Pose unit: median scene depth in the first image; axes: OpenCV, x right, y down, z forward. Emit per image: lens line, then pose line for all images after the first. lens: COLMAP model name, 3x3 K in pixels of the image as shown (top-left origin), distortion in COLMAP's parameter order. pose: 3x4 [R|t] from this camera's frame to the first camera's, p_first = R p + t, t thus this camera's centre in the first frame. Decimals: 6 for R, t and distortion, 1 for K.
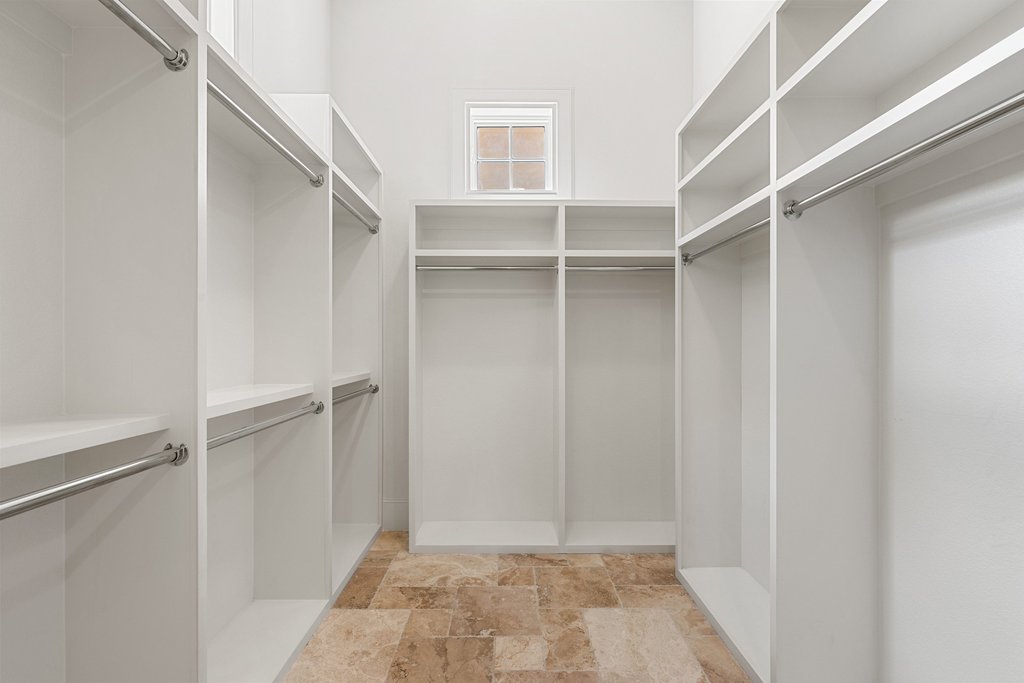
lens RADIAL K [[450.7, 0, 512.2], [0, 450.7, 342.6], [0, 0, 1]] dist [0.002624, -0.000611]
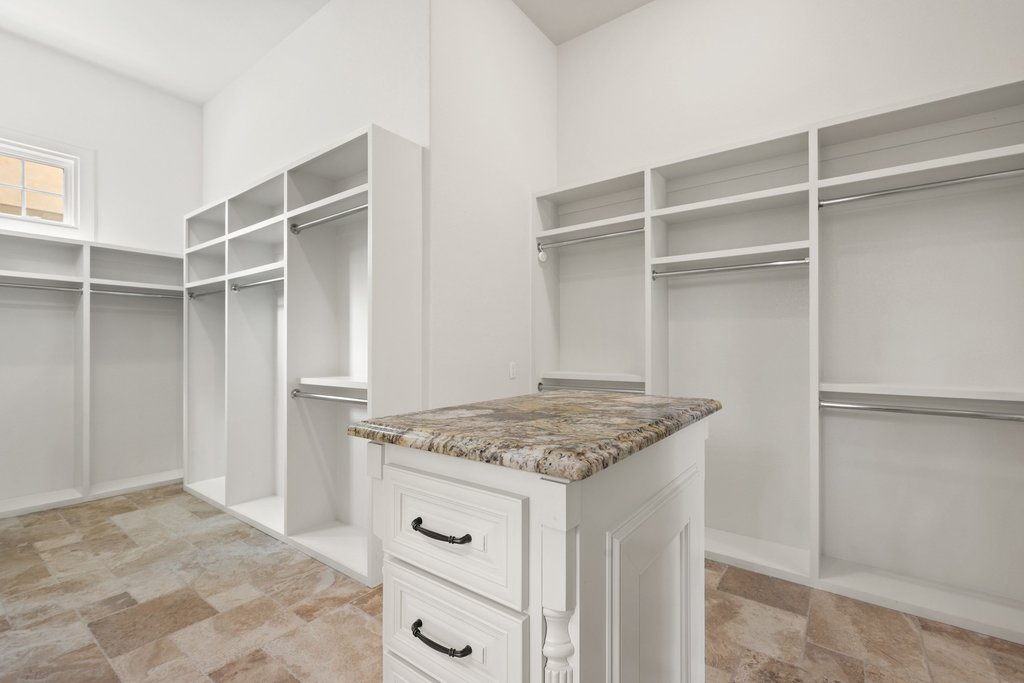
lens RADIAL K [[450.7, 0, 513.8], [0, 450.7, 343.6], [0, 0, 1]] dist [0.002624, -0.000611]
pose [[0.607482, 0.003068, 0.794327, -0.207997], [-0.001355, 0.999995, -0.002827, -0.006763], [-0.794332, 0.000641, 0.607484, -0.935875]]
